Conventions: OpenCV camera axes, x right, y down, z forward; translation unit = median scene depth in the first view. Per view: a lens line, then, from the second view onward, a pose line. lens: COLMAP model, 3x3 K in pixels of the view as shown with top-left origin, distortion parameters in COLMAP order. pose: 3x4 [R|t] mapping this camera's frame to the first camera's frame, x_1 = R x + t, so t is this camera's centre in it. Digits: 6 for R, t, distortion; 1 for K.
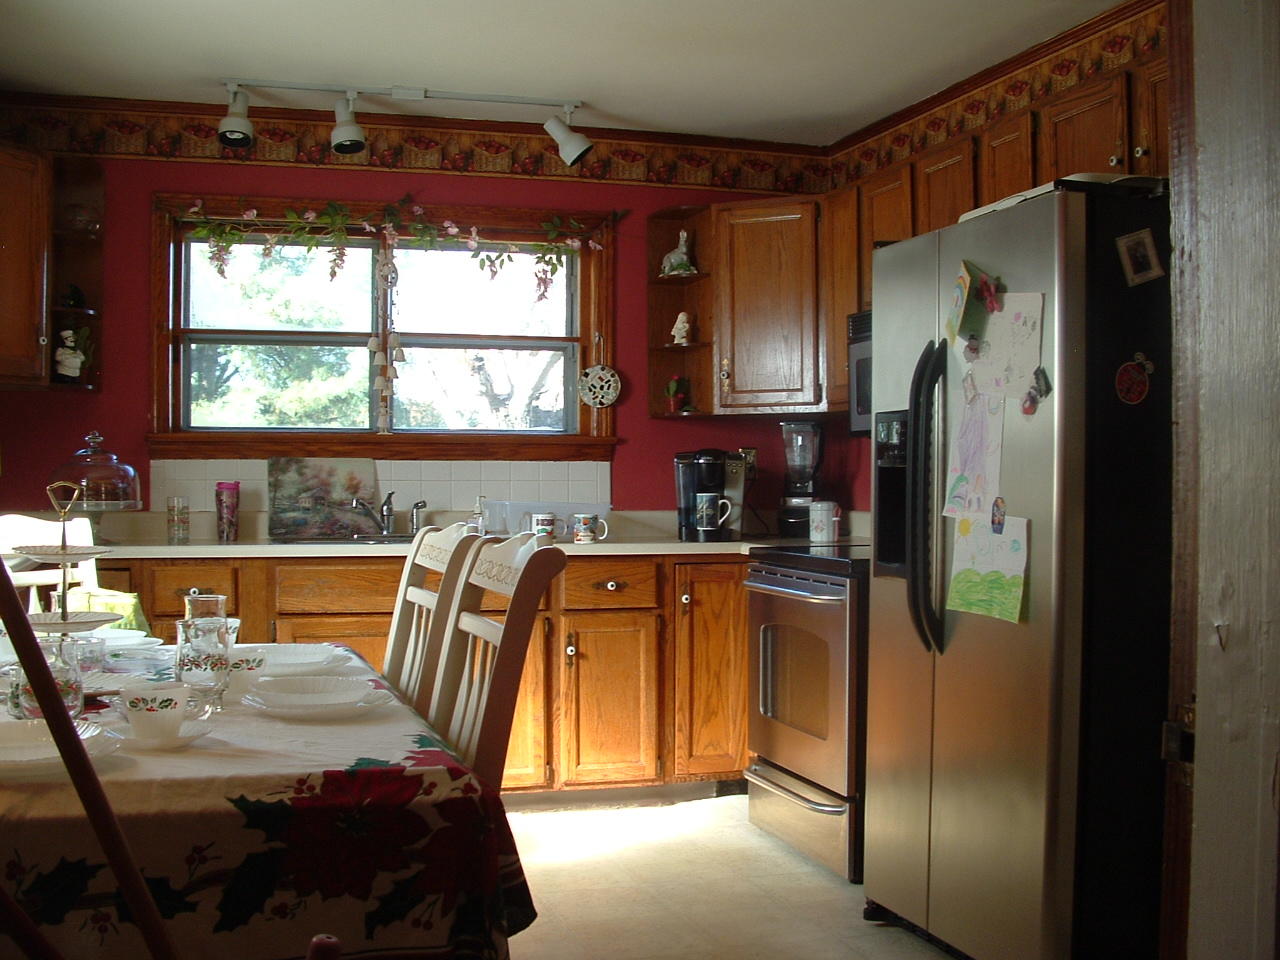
lens RADIAL K [[1494.4, 0, 647.0], [0, 1494.4, 515.0], [0, 0, 1]] dist [-0.248588, 0.274227]
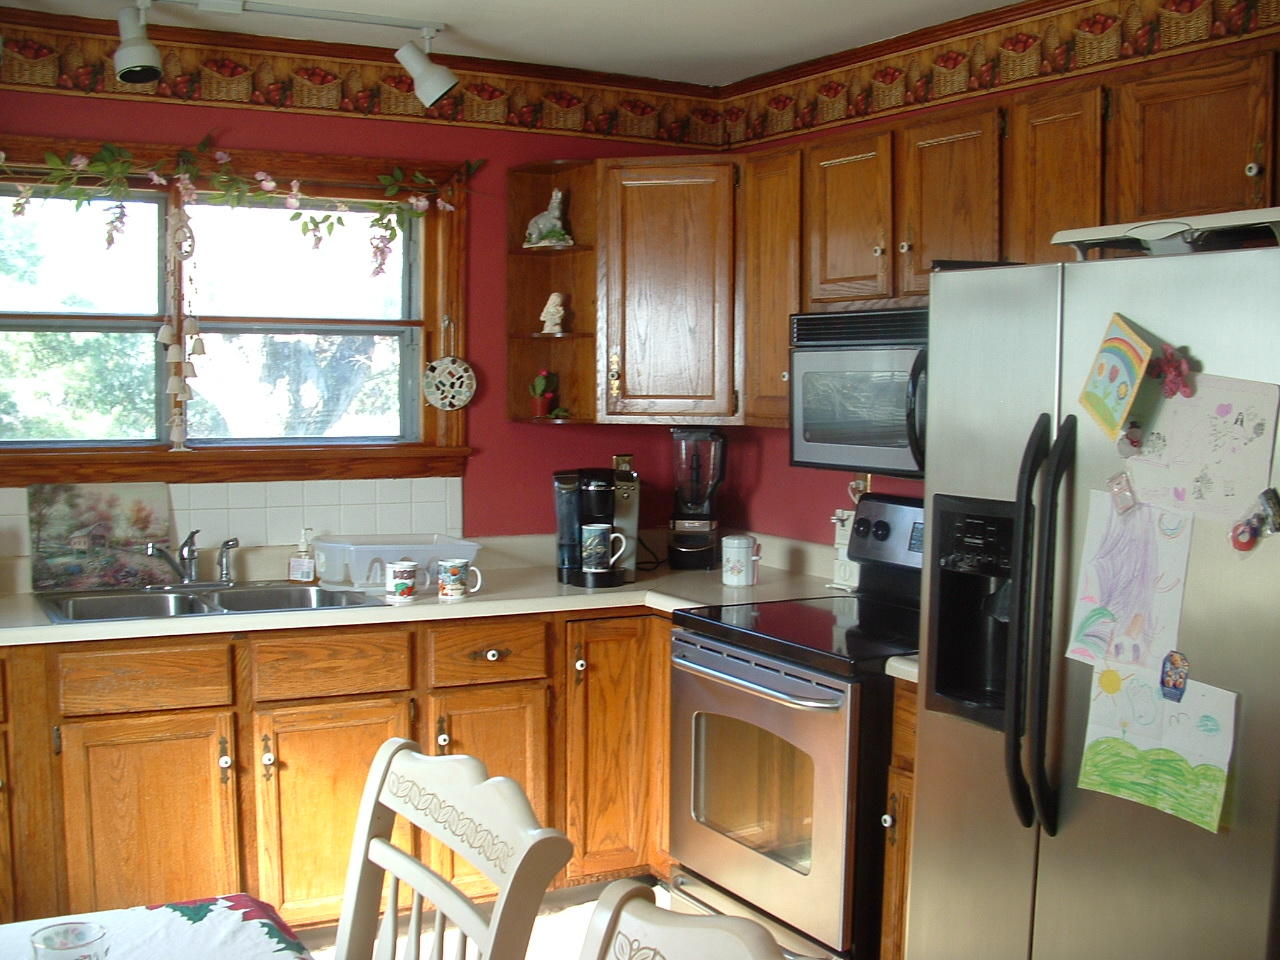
lens RADIAL K [[1494.4, 0, 647.0], [0, 1494.4, 515.0], [0, 0, 1]] dist [-0.248588, 0.274227]
pose [[0.978531, -0.010300, 0.205843, -0.098586], [-0.004140, 0.997567, 0.069597, -0.076500], [-0.206059, -0.068955, 0.976107, 0.211433]]
